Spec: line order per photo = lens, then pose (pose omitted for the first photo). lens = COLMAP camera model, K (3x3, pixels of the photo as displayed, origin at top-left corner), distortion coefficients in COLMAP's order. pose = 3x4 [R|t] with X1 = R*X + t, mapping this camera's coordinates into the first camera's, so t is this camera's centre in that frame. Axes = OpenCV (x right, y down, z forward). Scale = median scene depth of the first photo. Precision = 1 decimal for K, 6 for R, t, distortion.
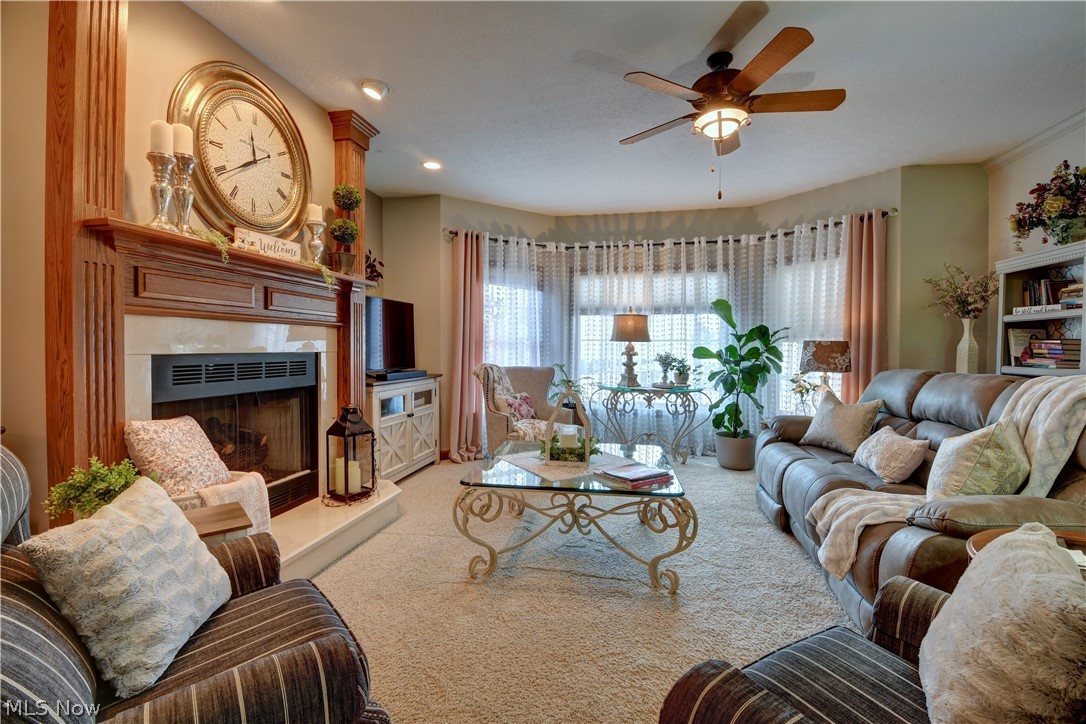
lens RADIAL K [[481.8, 0, 546.5], [0, 481.8, 355.3], [0, 0, 1]] dist [-0.000113, -0.008797]
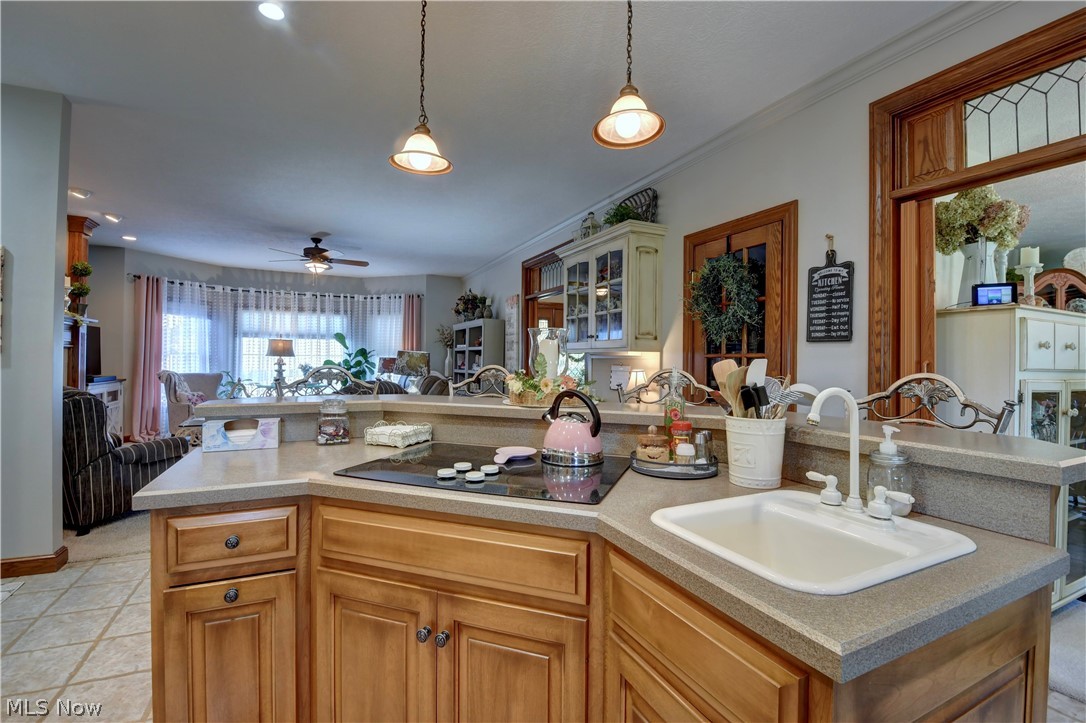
lens RADIAL K [[472.5, 0, 543.0], [0, 472.5, 361.5], [0, 0, 1]] dist [0.013057, -0.024590]
pose [[0.799160, 0.002677, 0.601112, -0.068080], [0.000011, 0.999990, -0.004468, -0.004490], [-0.601118, 0.003578, 0.799152, -0.727754]]
